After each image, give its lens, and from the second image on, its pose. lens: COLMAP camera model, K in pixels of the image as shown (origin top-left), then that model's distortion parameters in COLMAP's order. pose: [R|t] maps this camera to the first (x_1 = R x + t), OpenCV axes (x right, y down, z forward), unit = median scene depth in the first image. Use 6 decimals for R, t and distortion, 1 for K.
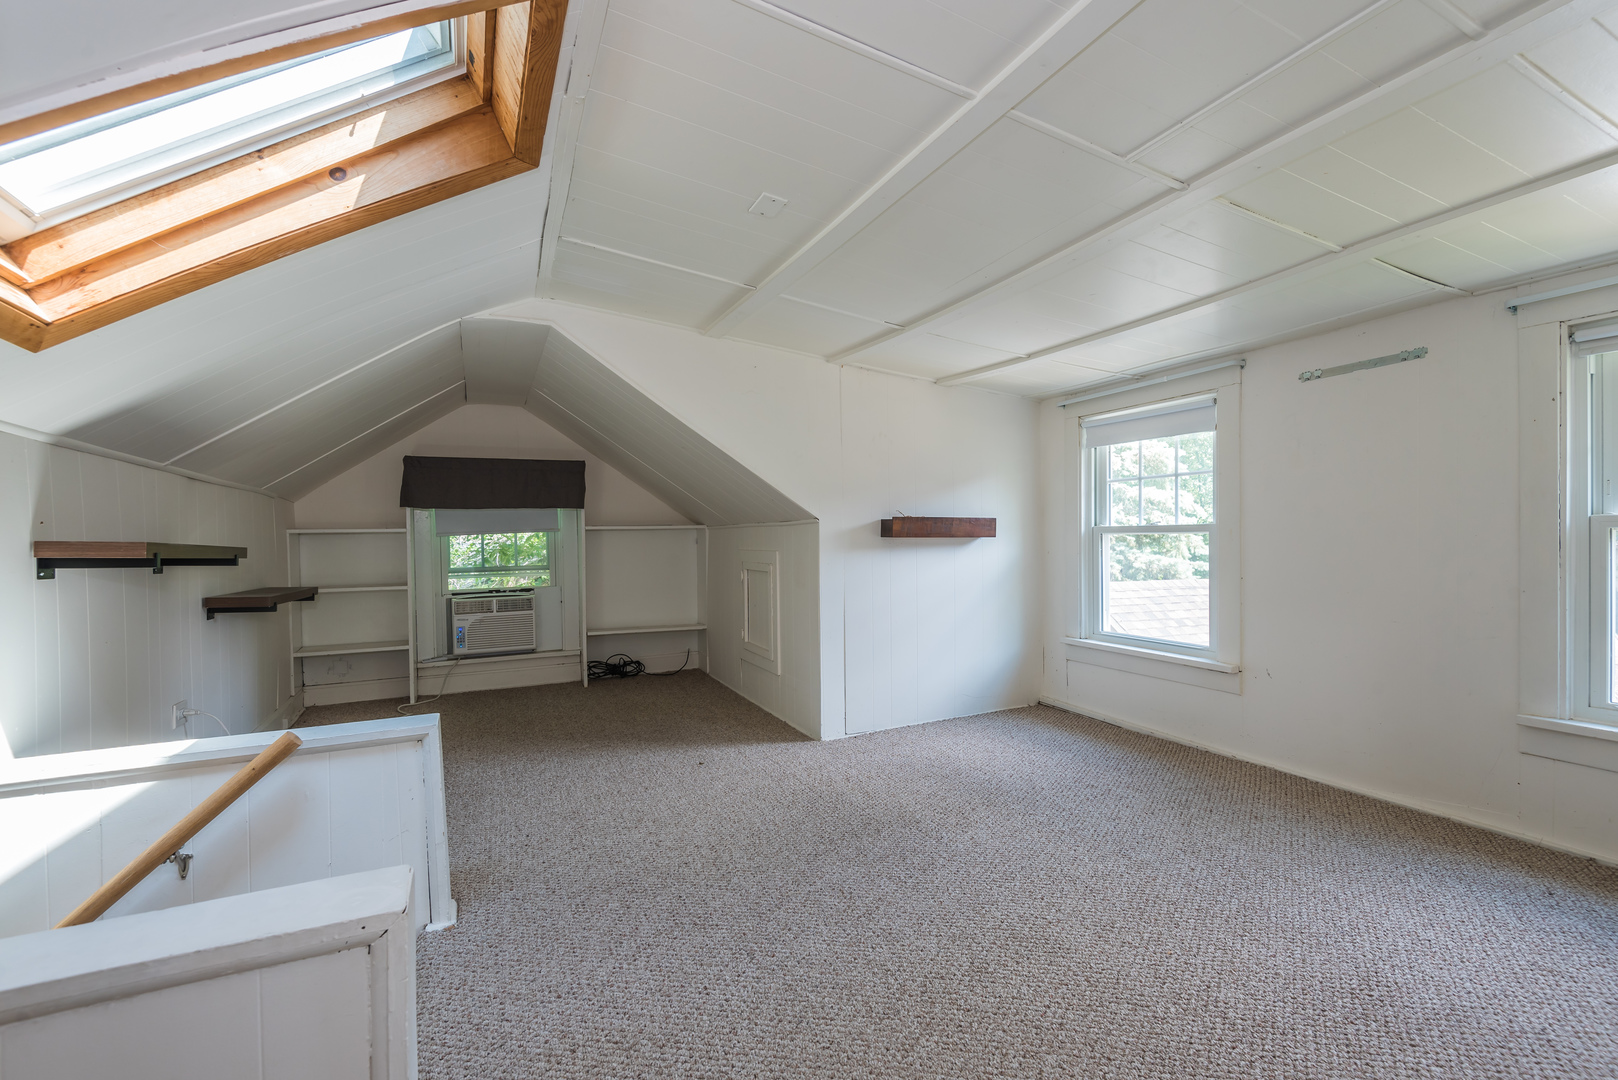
lens RADIAL K [[696.3, 0, 809.0], [0, 696.3, 540.0], [0, 0, 1]] dist [0.000016, 0.000025]
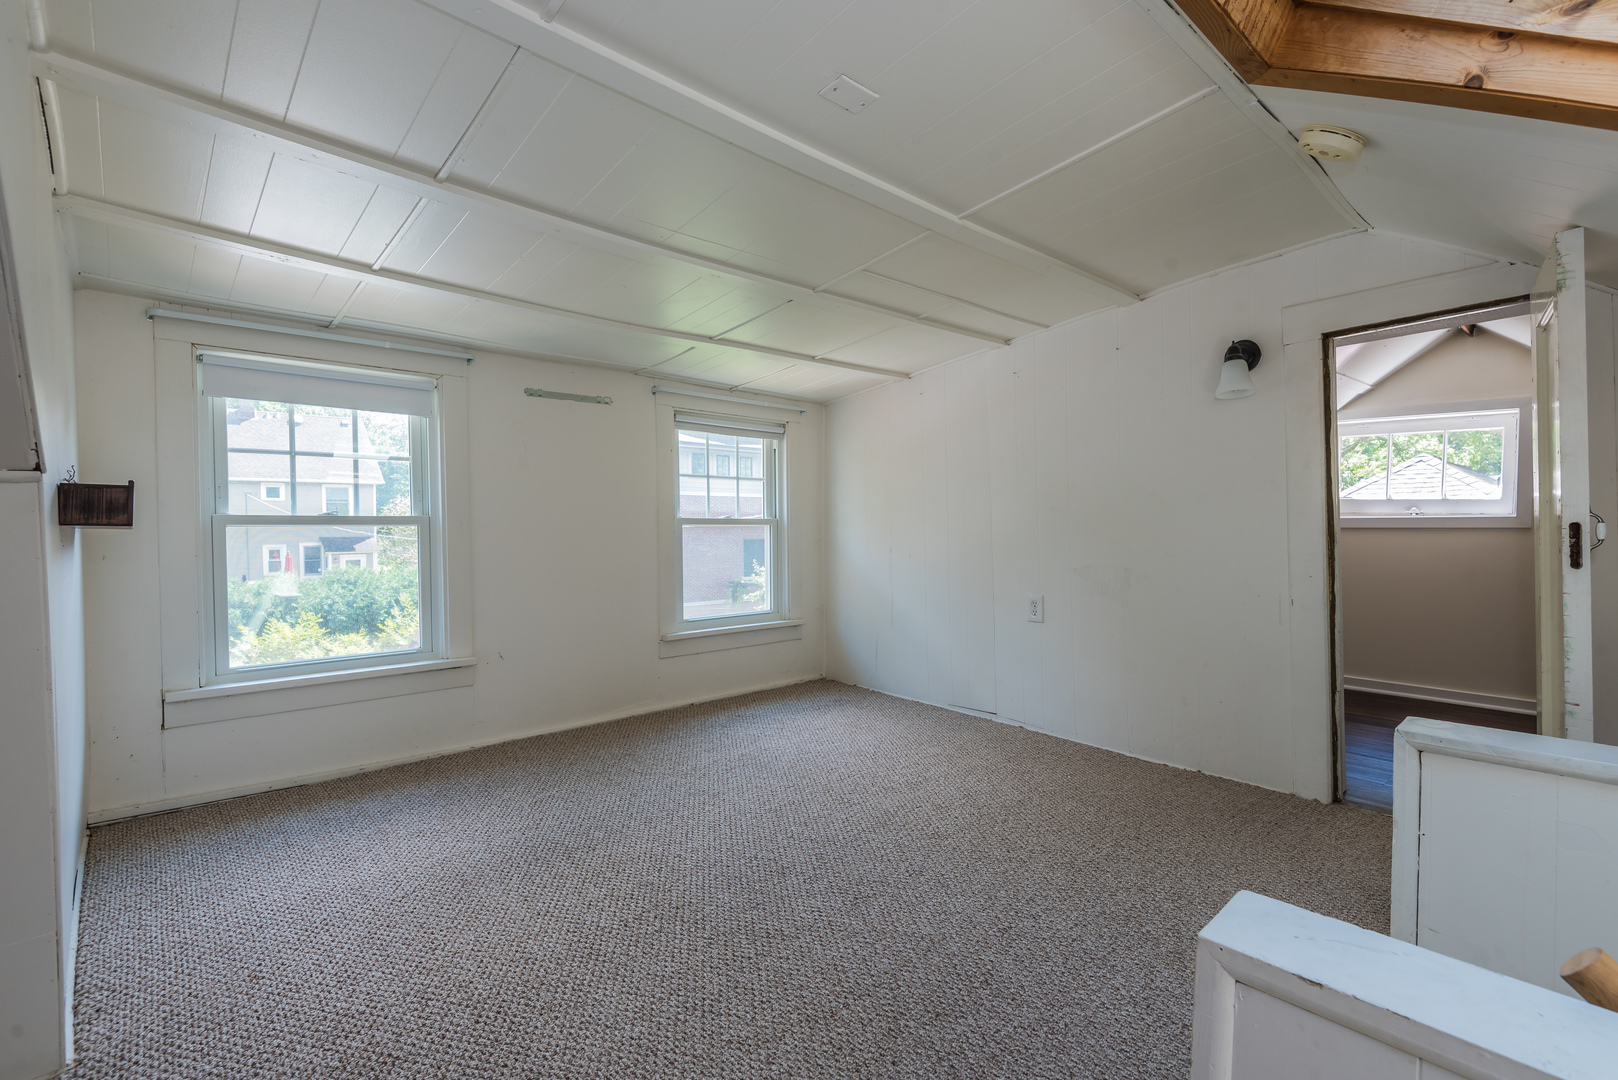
lens RADIAL K [[718.3, 0, 809.0], [0, 718.3, 540.0], [0, 0, 1]] dist [0.000302, 0.000038]
pose [[-0.279288, -0.003878, 0.960200, -0.536138], [0.013581, 0.999876, 0.007988, 0.009317], [-0.960111, 0.015271, -0.279200, 0.837569]]
